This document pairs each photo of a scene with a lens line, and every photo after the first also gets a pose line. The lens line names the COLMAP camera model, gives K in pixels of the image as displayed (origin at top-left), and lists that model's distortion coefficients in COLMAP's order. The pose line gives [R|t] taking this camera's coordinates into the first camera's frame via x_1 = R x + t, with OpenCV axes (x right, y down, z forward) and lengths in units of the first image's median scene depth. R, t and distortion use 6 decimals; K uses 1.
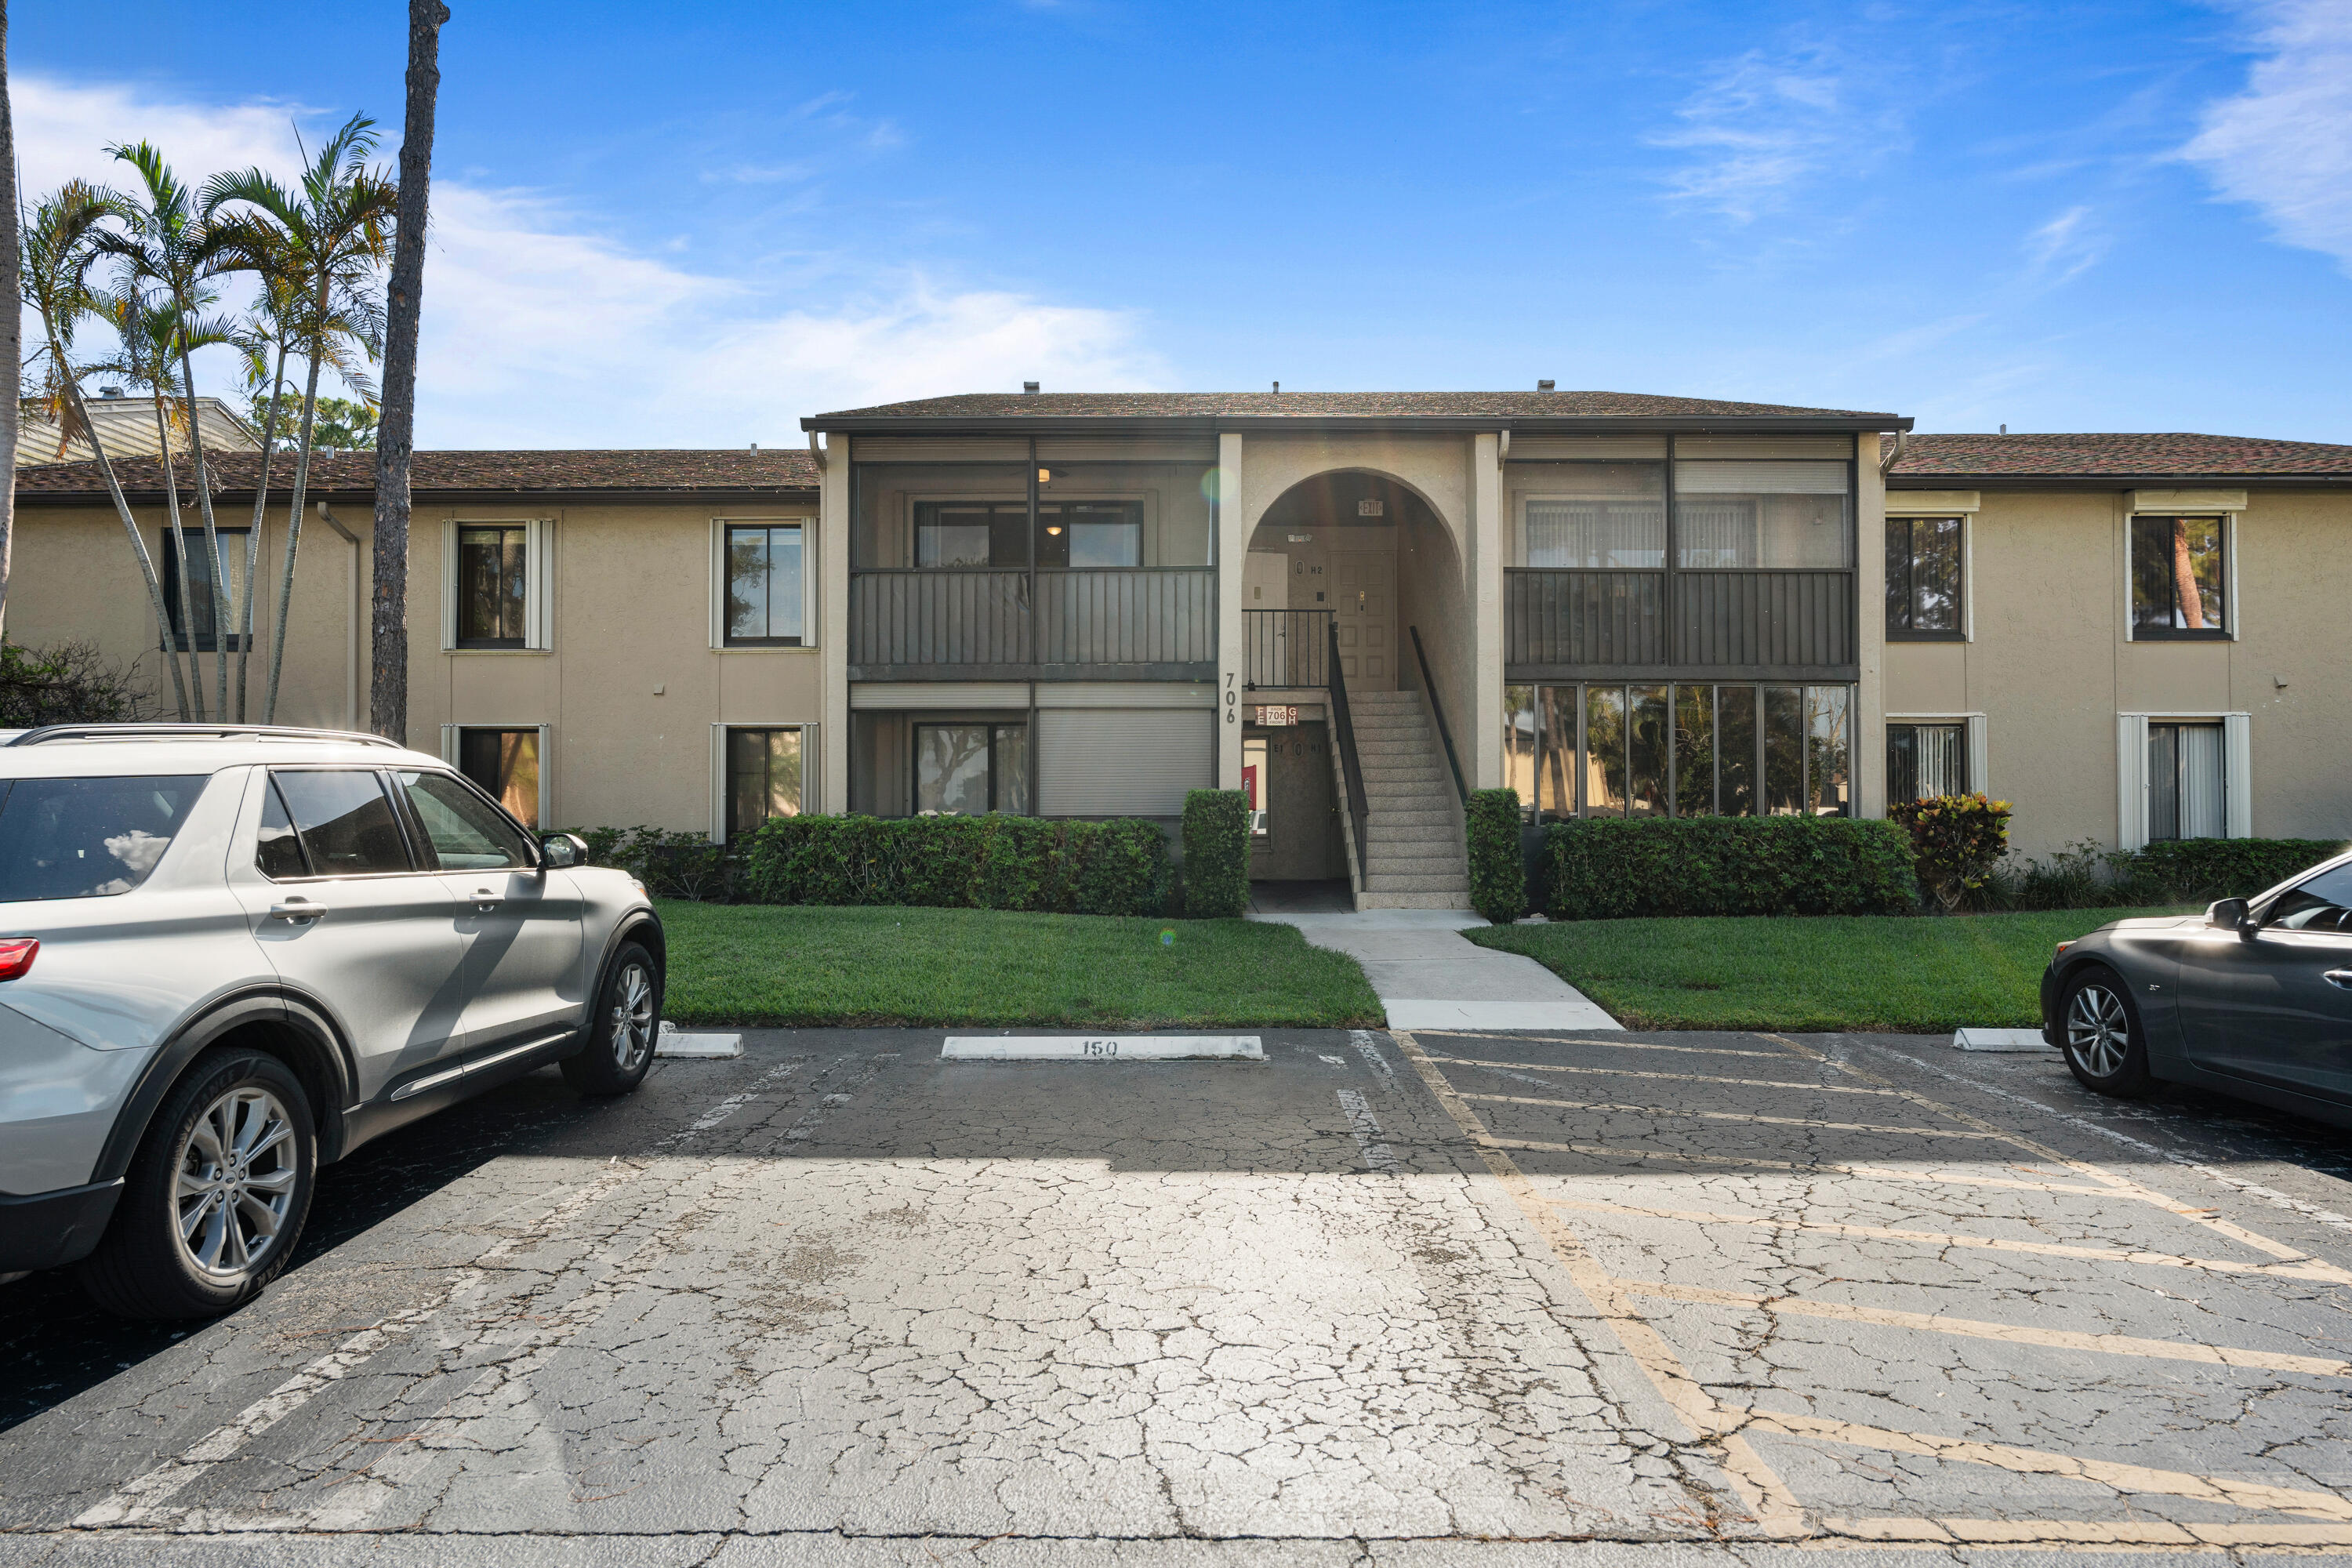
lens RADIAL K [[1453.9, 0, 1176.0], [0, 1453.9, 784.0], [0, 0, 1]] dist [-0.003770, -0.000603]
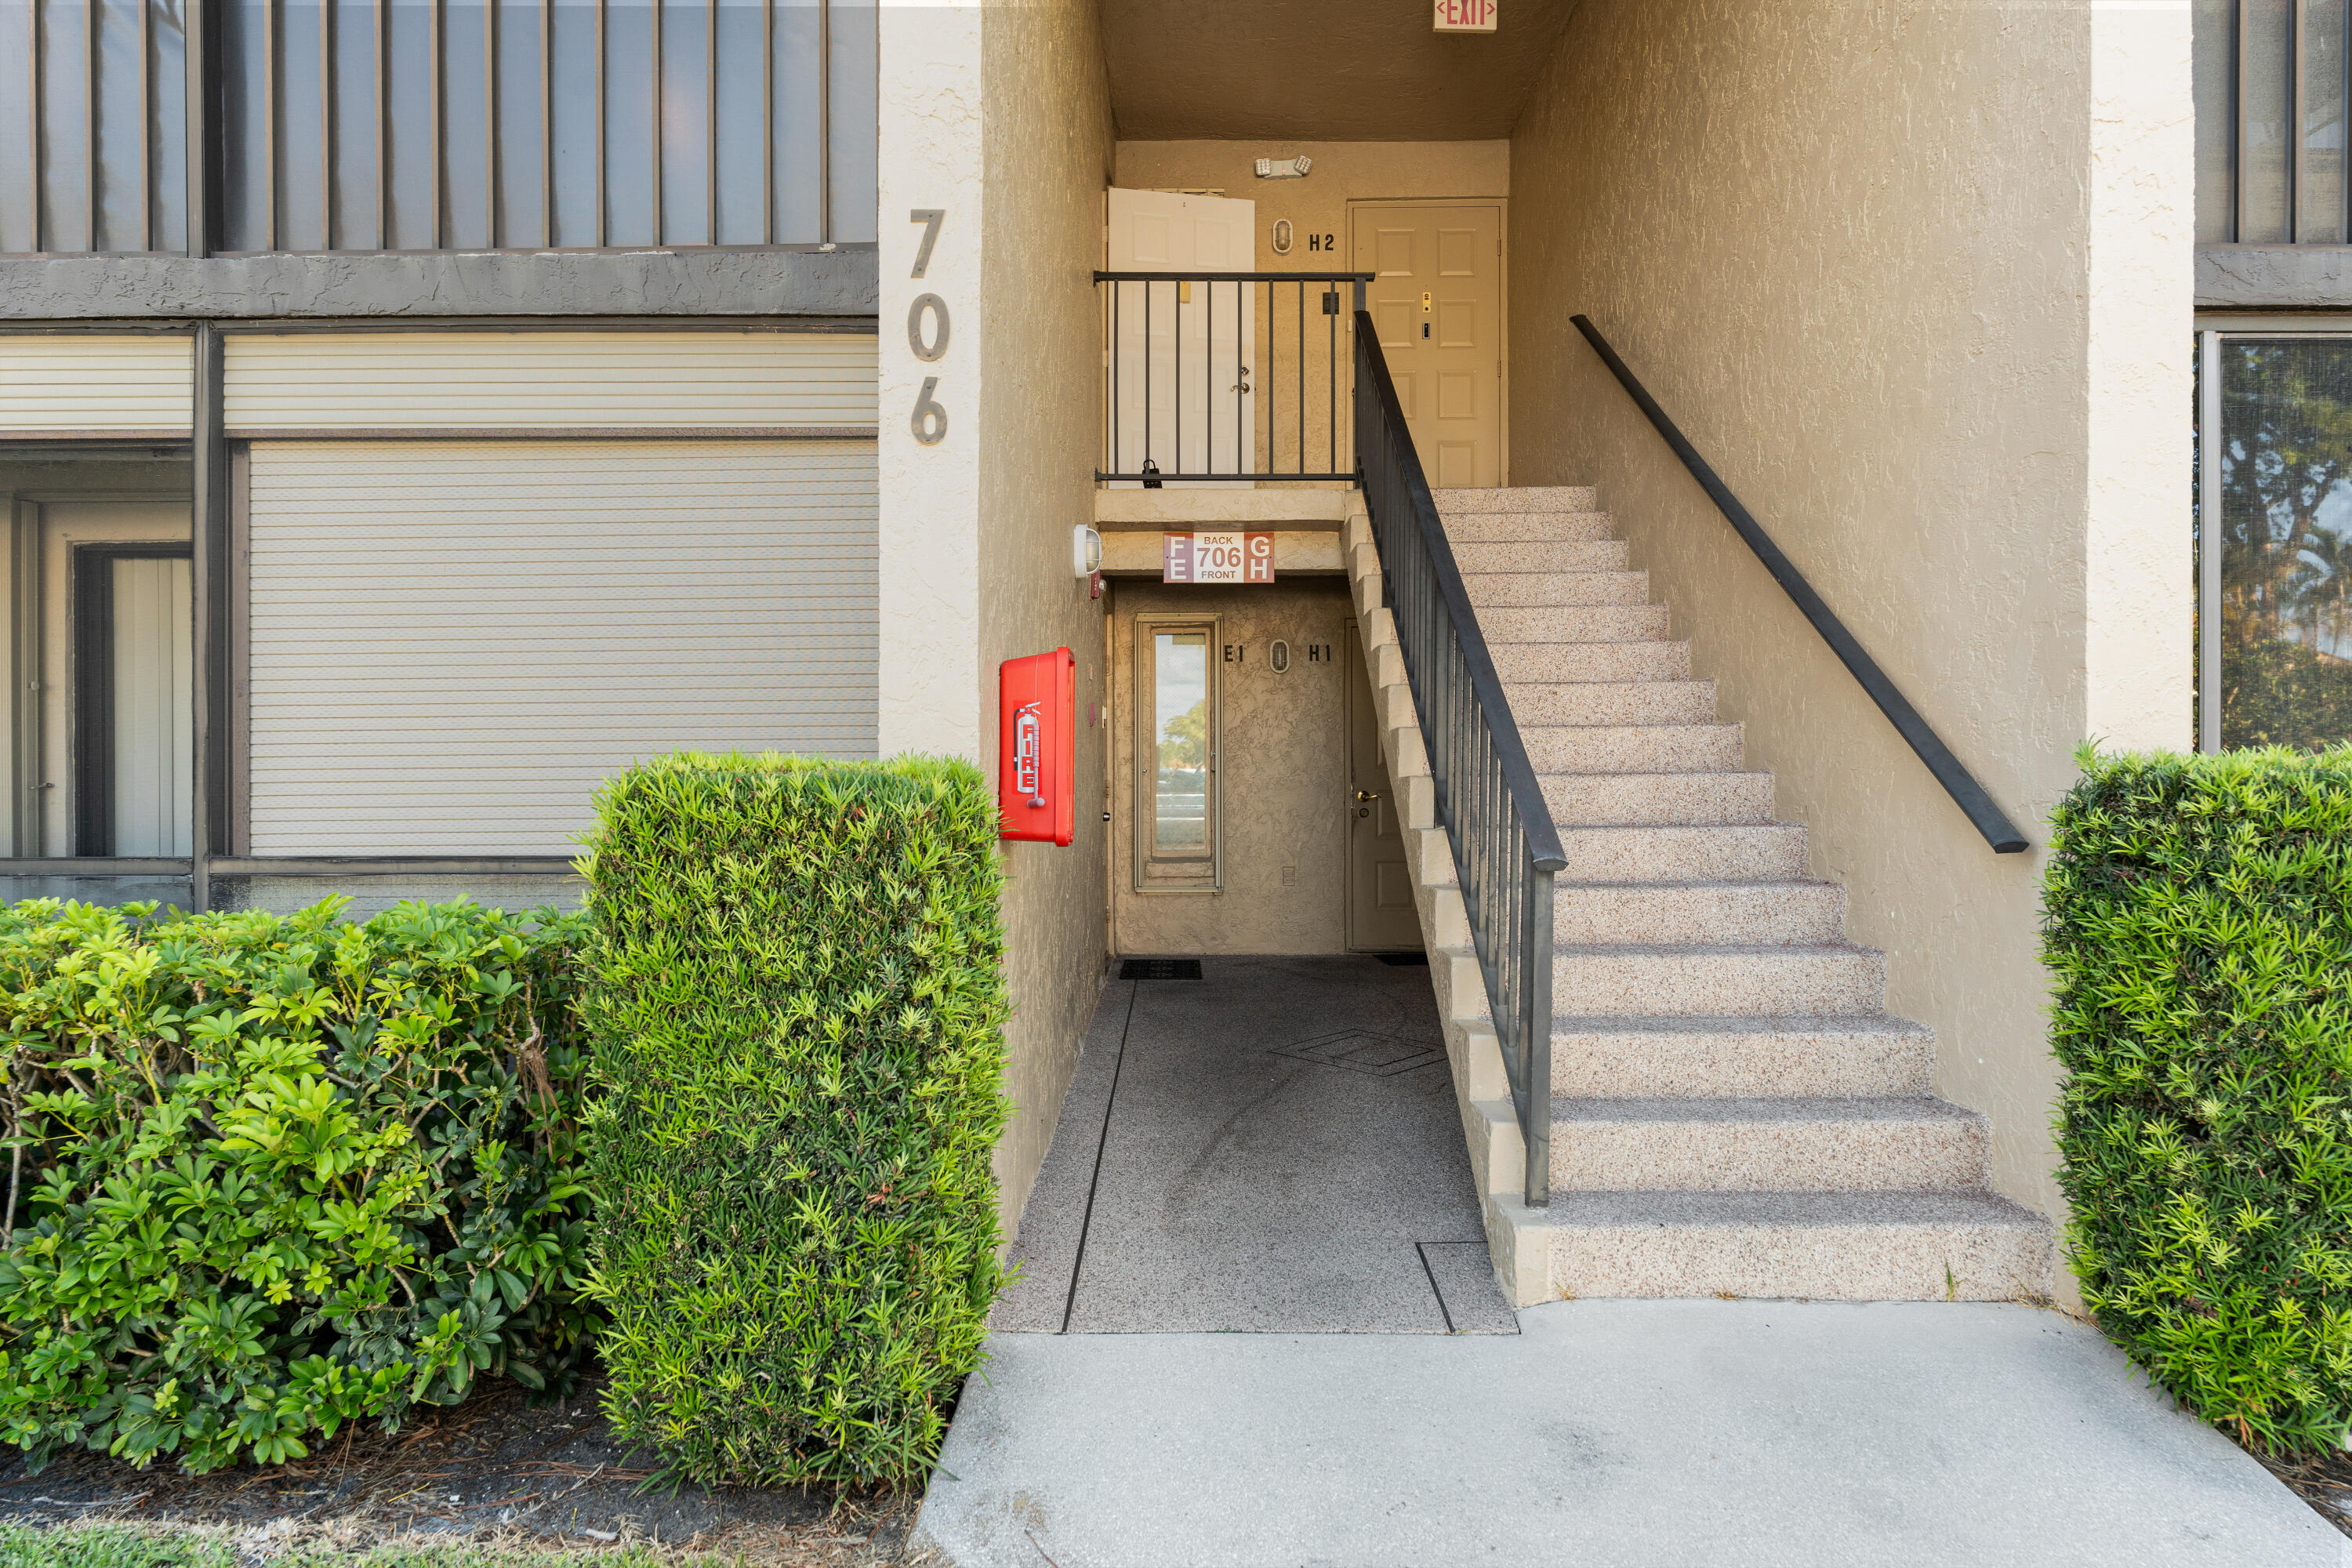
lens RADIAL K [[1453.9, 0, 1176.0], [0, 1453.9, 784.0], [0, 0, 1]] dist [-0.003770, -0.000603]
pose [[0.999998, -0.000684, 0.001770, 0.070690], [0.000630, 0.999536, 0.030468, 0.001352], [-0.001790, -0.030467, 0.999534, 0.758142]]
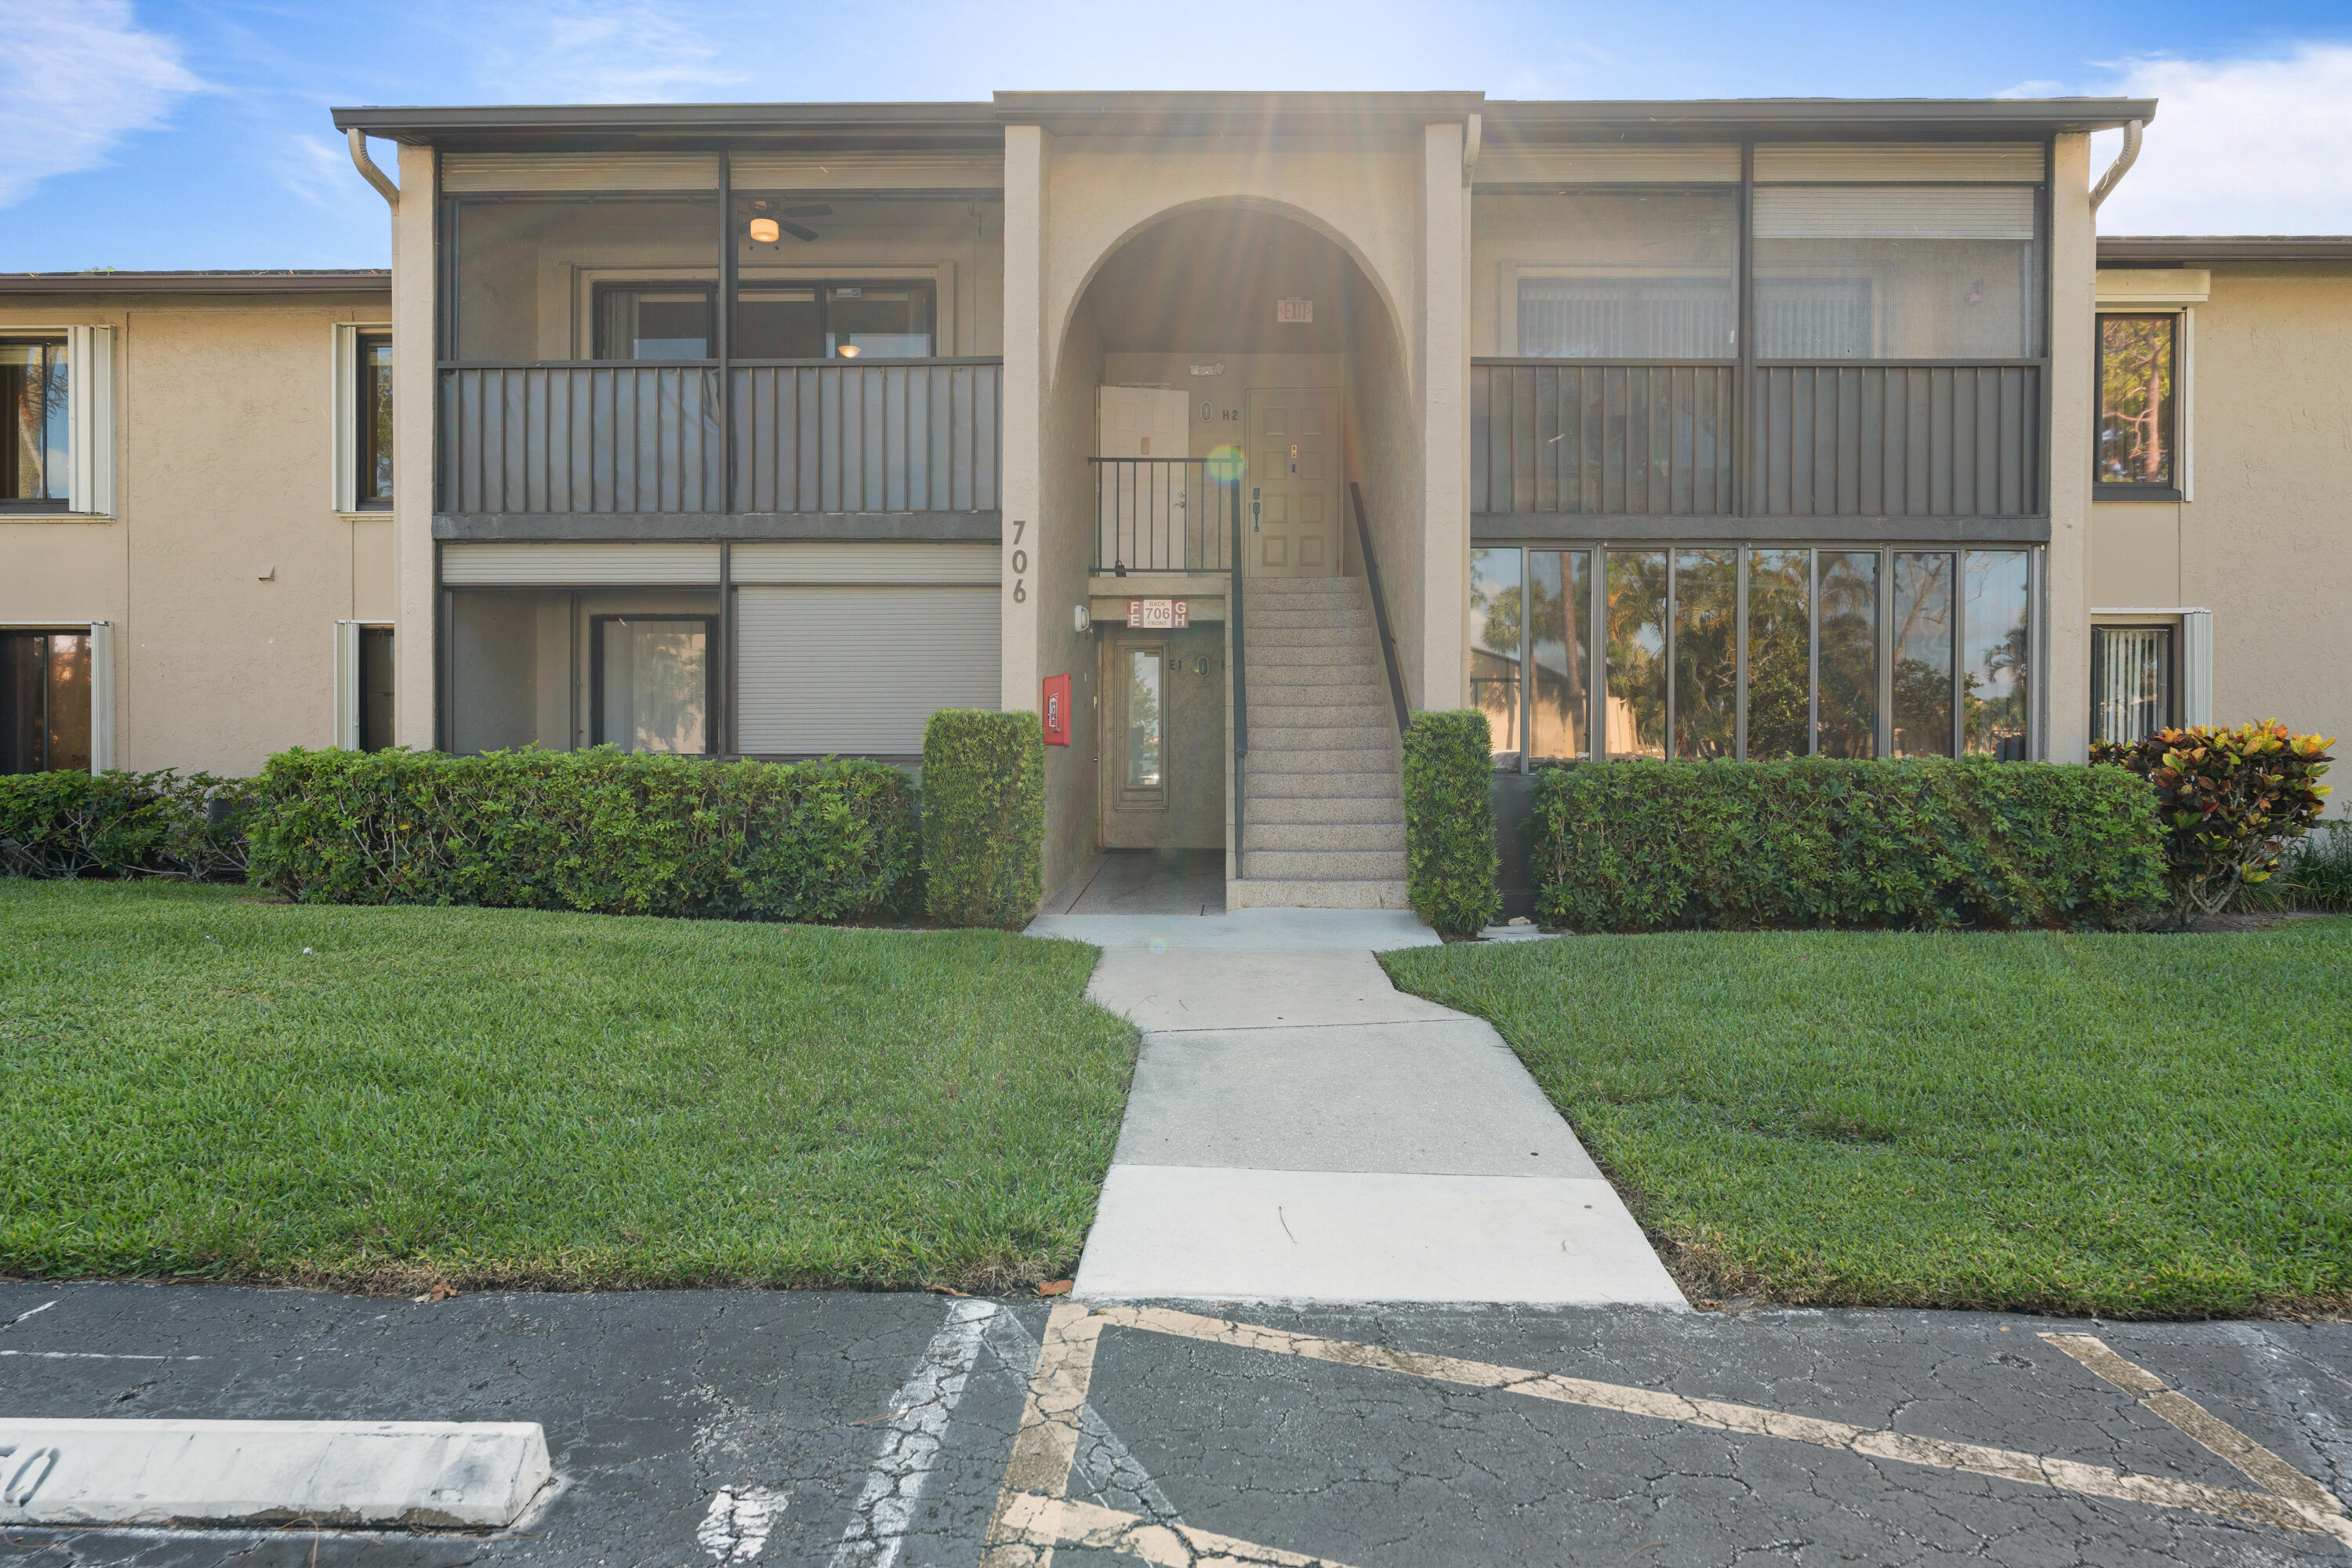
lens RADIAL K [[1476.3, 0, 1172.1], [0, 1476.3, 770.4], [0, 0, 1]] dist [-0.003391, -0.000457]
pose [[0.999890, 0.004506, -0.014160, 0.106728], [-0.004144, 0.999668, 0.025432, 0.011910], [0.014269, -0.025371, 0.999576, 0.366003]]
